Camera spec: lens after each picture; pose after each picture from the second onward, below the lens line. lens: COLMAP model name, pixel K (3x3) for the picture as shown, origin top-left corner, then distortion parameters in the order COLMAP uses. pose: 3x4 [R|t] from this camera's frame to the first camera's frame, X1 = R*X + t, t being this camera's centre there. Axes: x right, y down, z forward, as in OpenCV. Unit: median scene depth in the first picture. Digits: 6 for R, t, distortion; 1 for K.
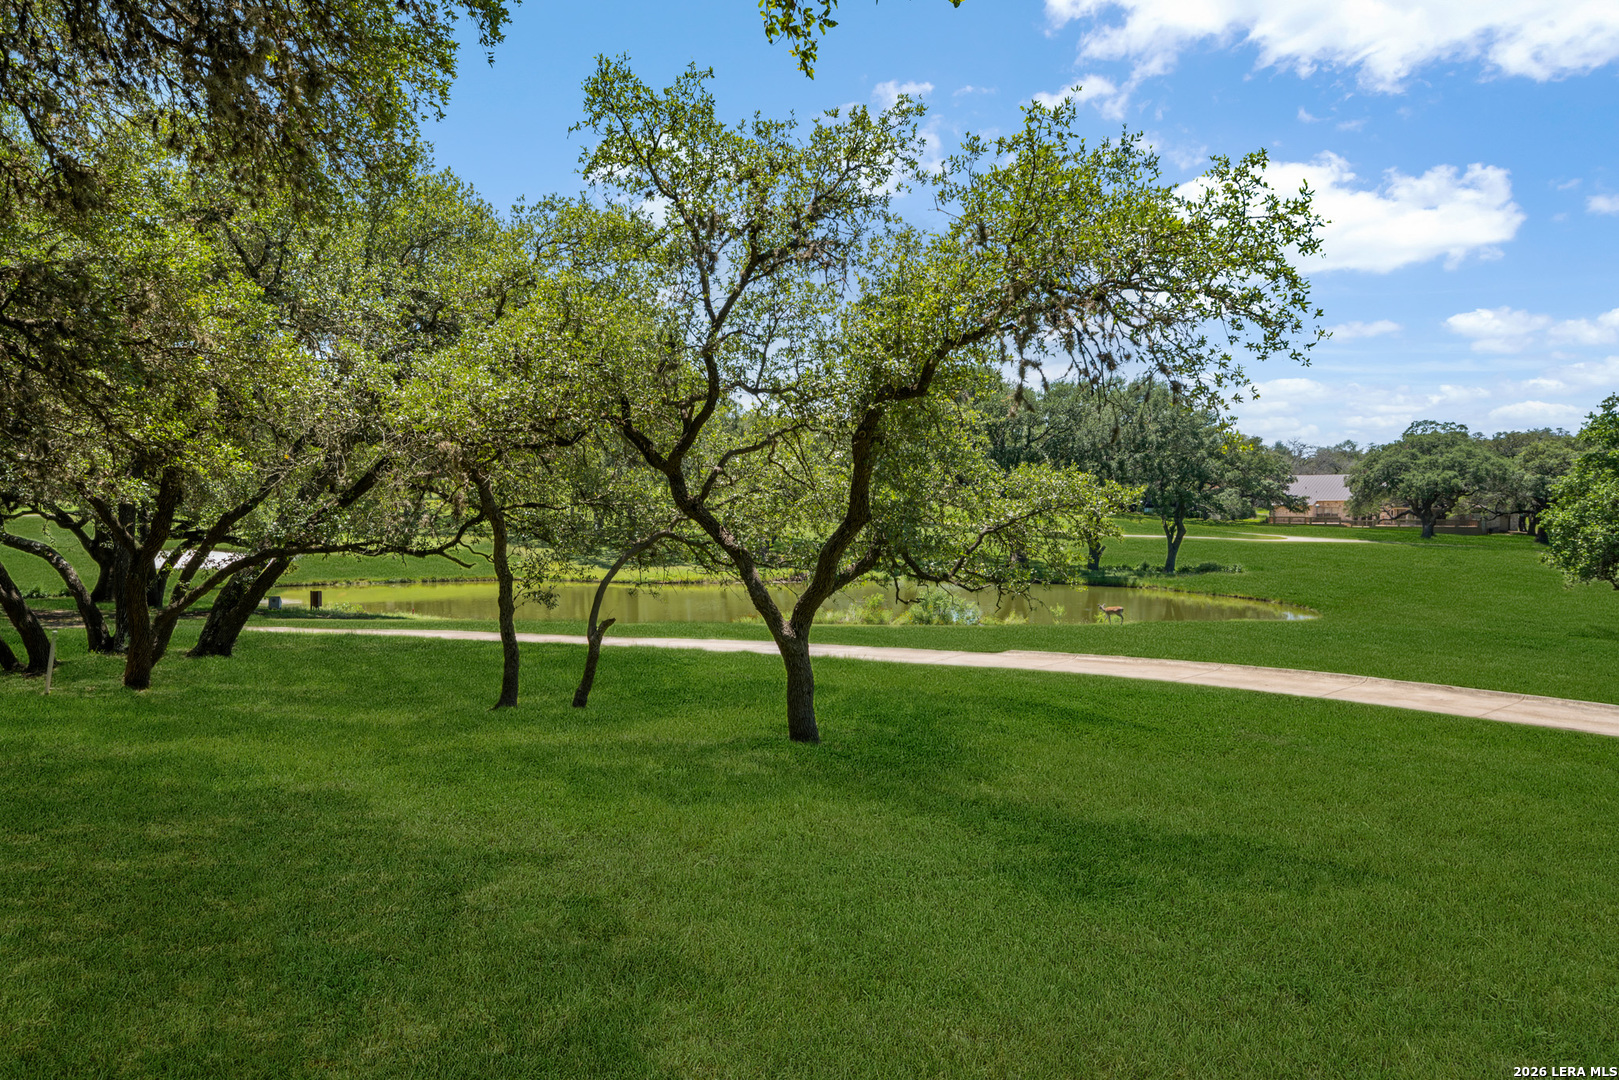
lens RADIAL K [[1114.4, 0, 808.3], [0, 1114.4, 543.2], [0, 0, 1]] dist [0.007035, 0.001601]
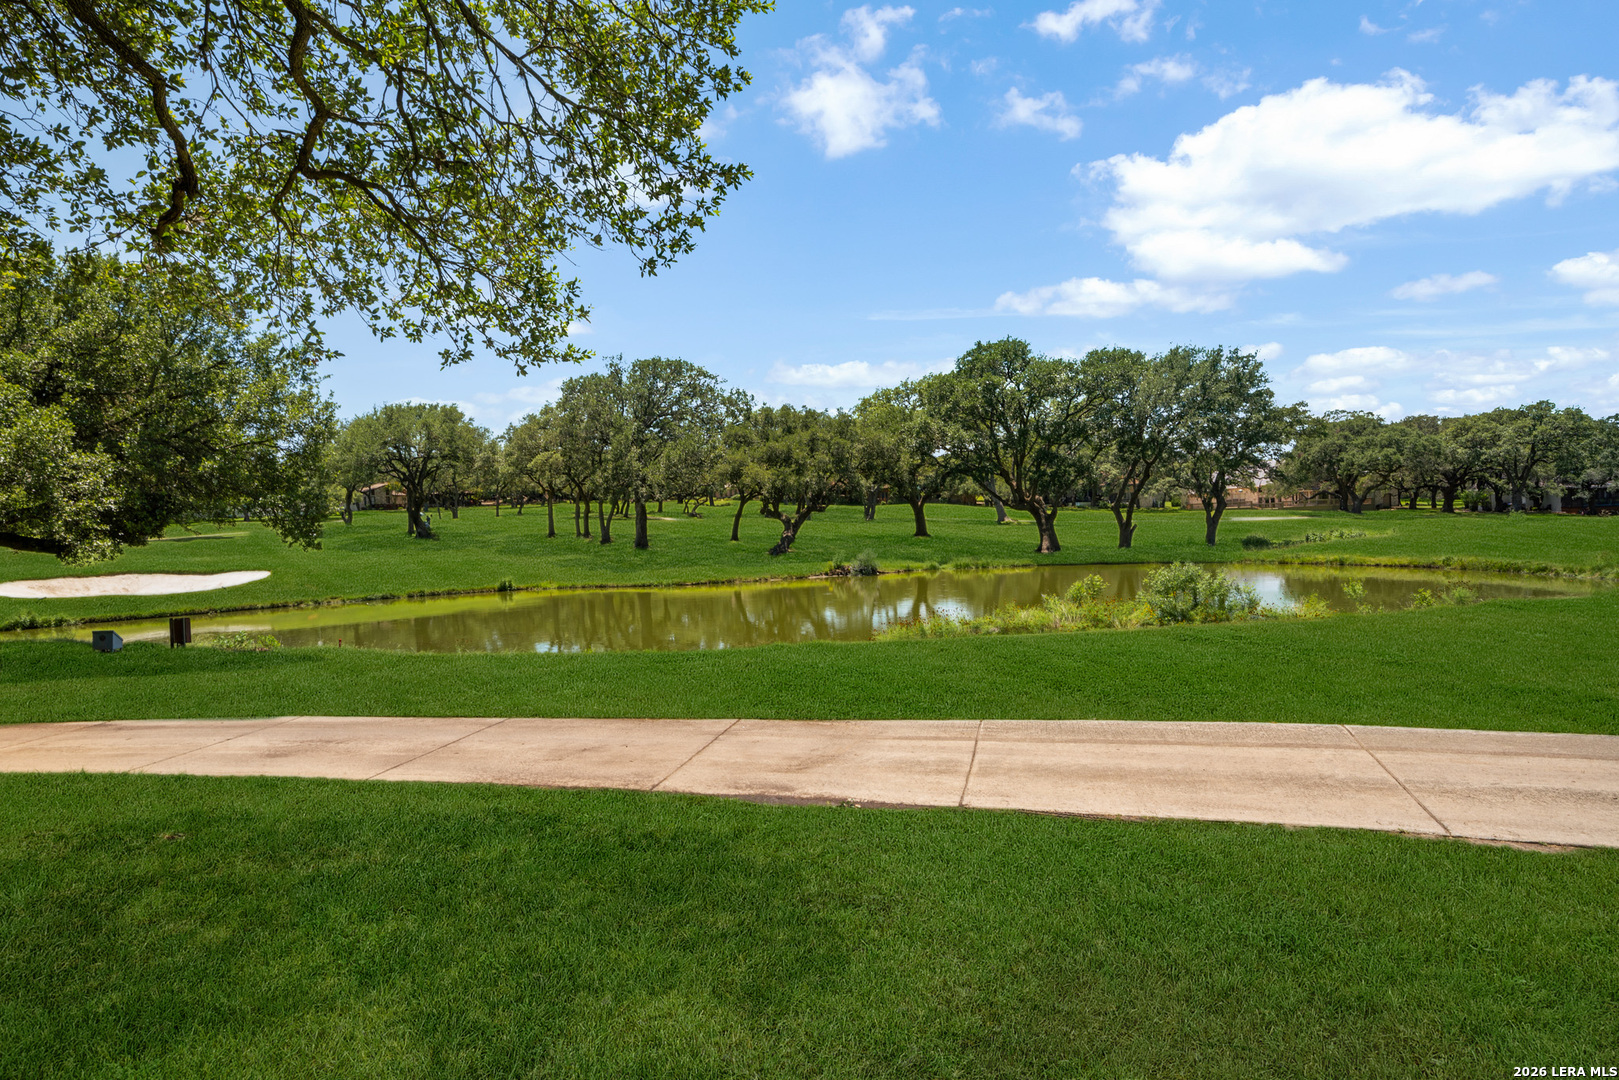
lens RADIAL K [[790.9, 0, 811.6], [0, 790.9, 537.5], [0, 0, 1]] dist [0.013753, -0.000397]
pose [[0.998898, -0.039881, -0.024731, 0.034505], [0.040469, 0.998898, 0.023755, -0.037624], [0.023757, -0.024730, 0.999412, 0.392976]]
